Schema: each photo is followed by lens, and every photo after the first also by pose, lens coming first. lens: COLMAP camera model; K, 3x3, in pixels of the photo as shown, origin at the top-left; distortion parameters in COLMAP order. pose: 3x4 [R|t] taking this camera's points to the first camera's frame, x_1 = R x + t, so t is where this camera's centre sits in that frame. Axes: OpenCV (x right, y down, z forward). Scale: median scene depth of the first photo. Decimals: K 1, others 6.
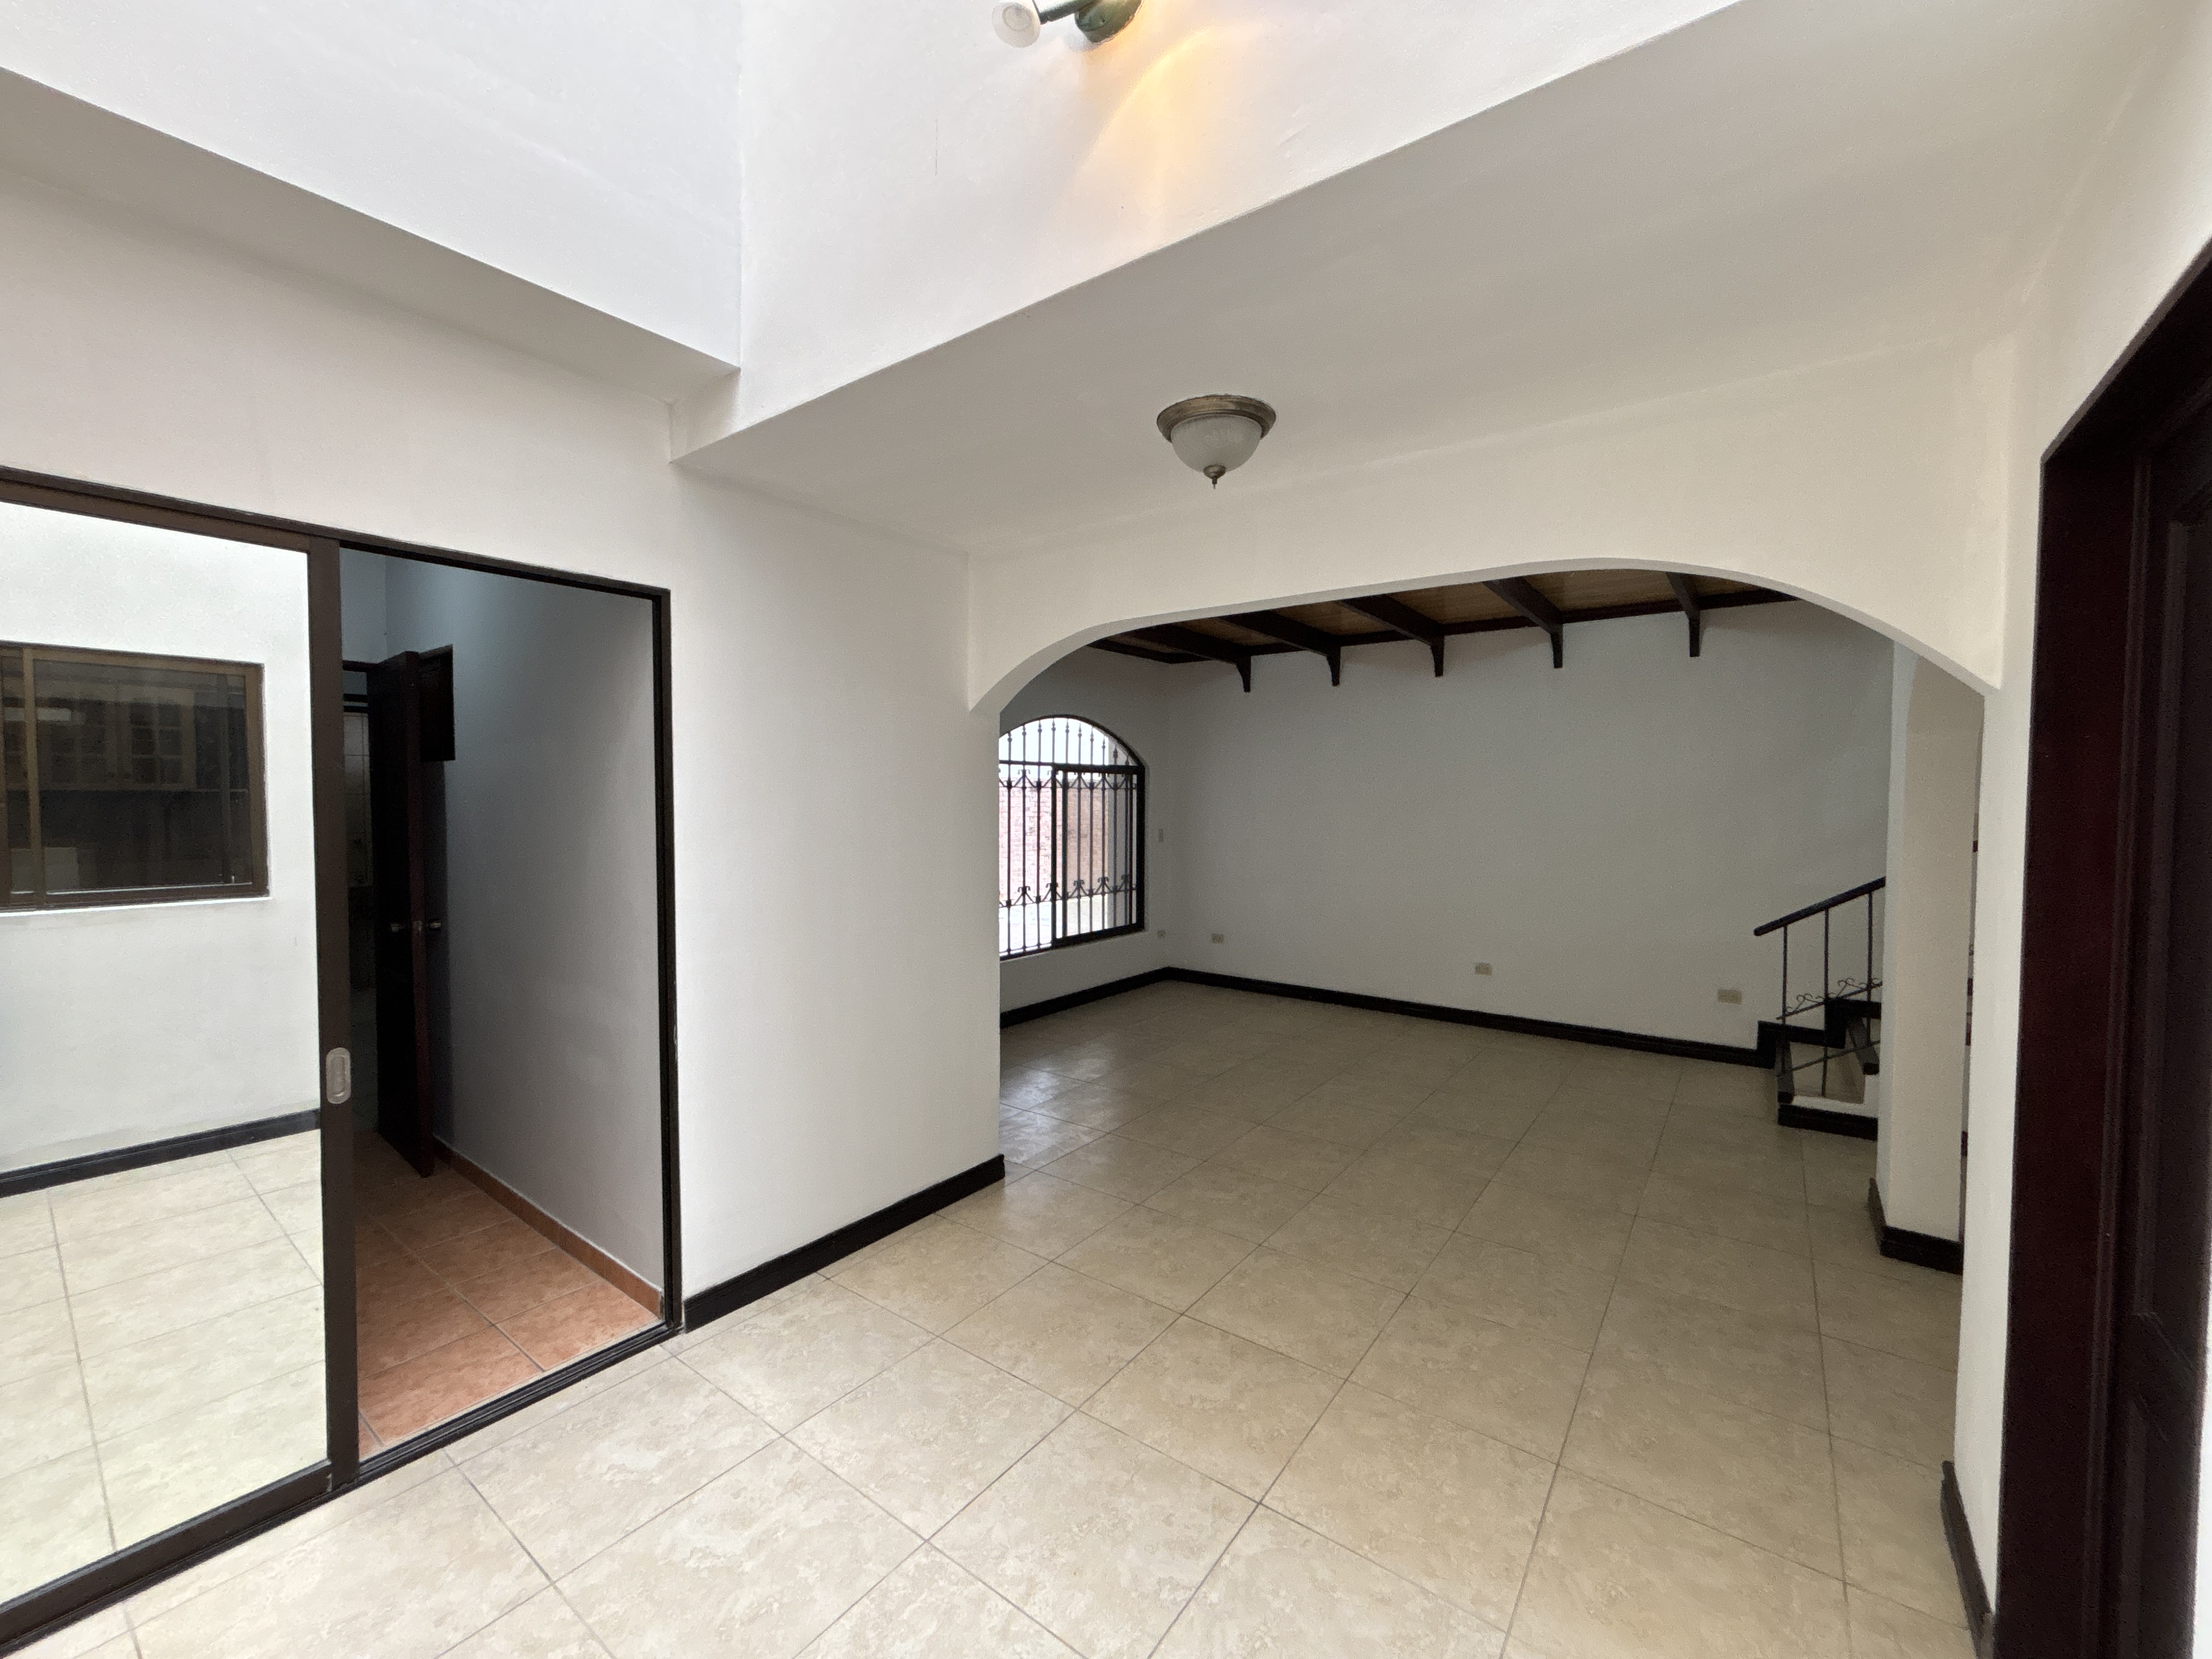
lens RADIAL K [[893.6, 0, 1096.7], [0, 893.6, 827.8], [0, 0, 1]] dist [0.000126, -0.000071]
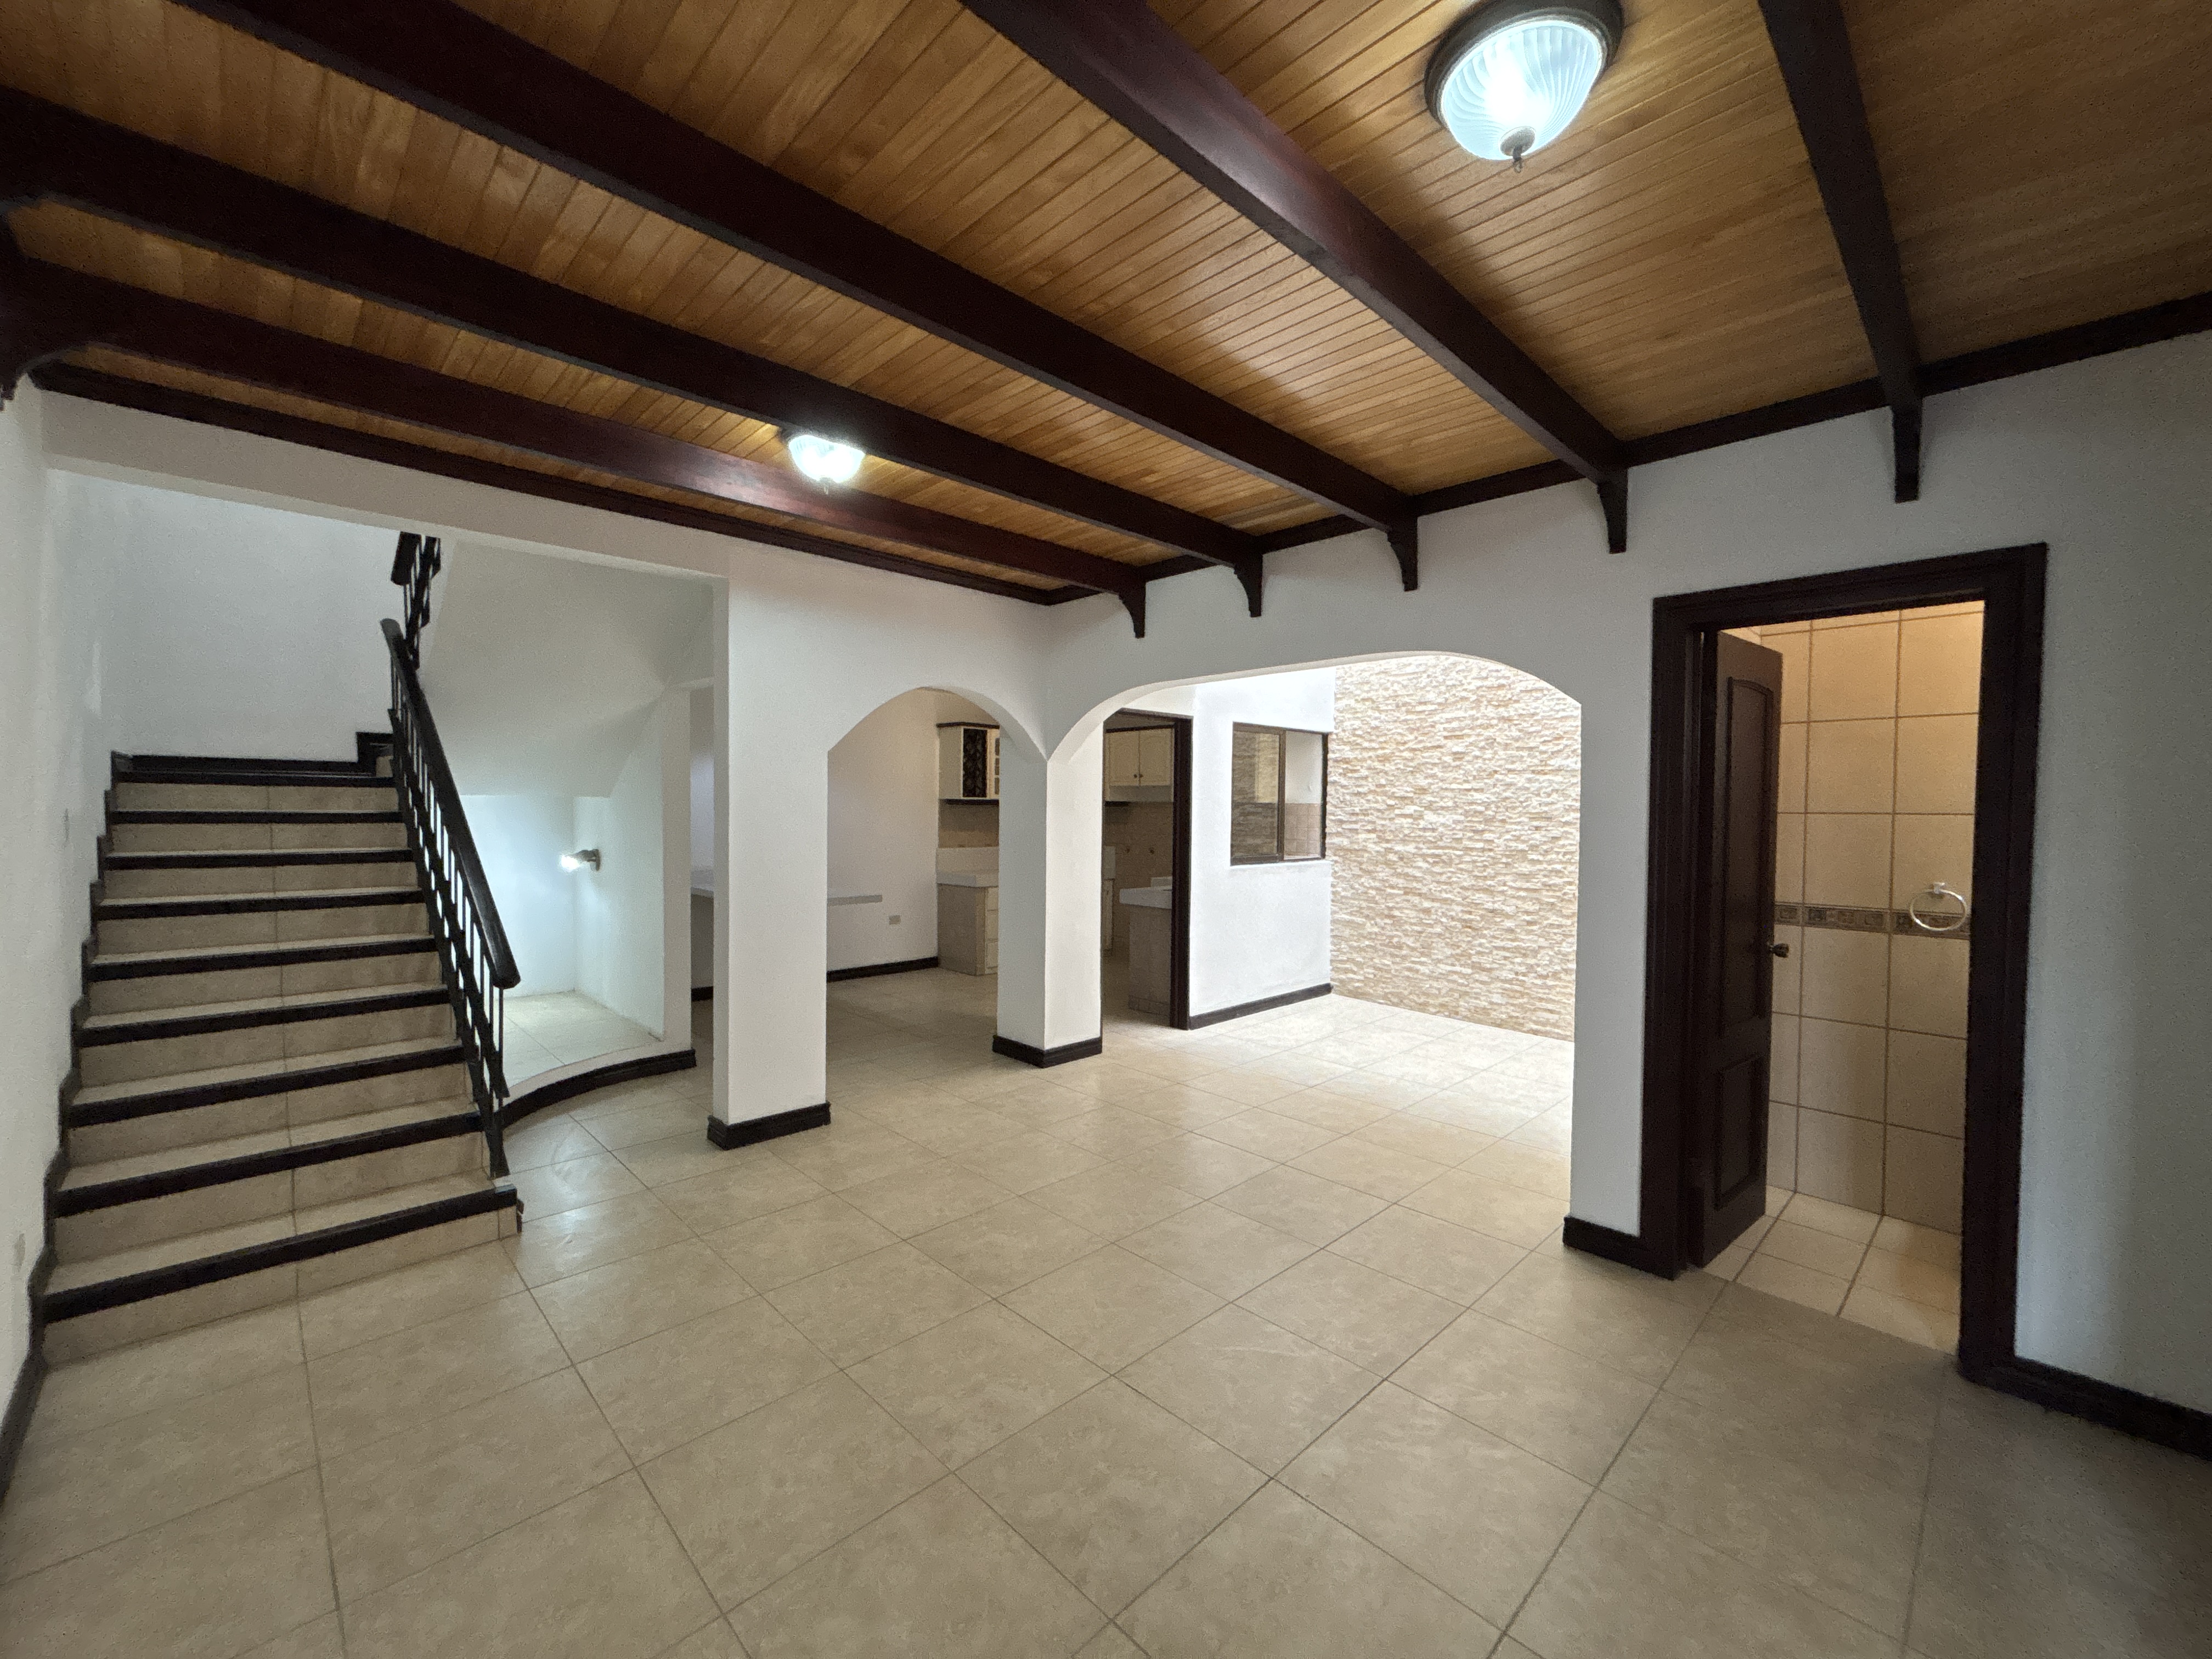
lens RADIAL K [[898.7, 0, 1106.7], [0, 898.7, 826.1], [0, 0, 1]] dist [0.024069, -0.008278]
pose [[-0.989884, -0.016224, 0.140950, 0.130312], [-0.007308, 0.997952, 0.063544, -0.036100], [-0.141692, 0.061871, -0.987975, 1.140499]]
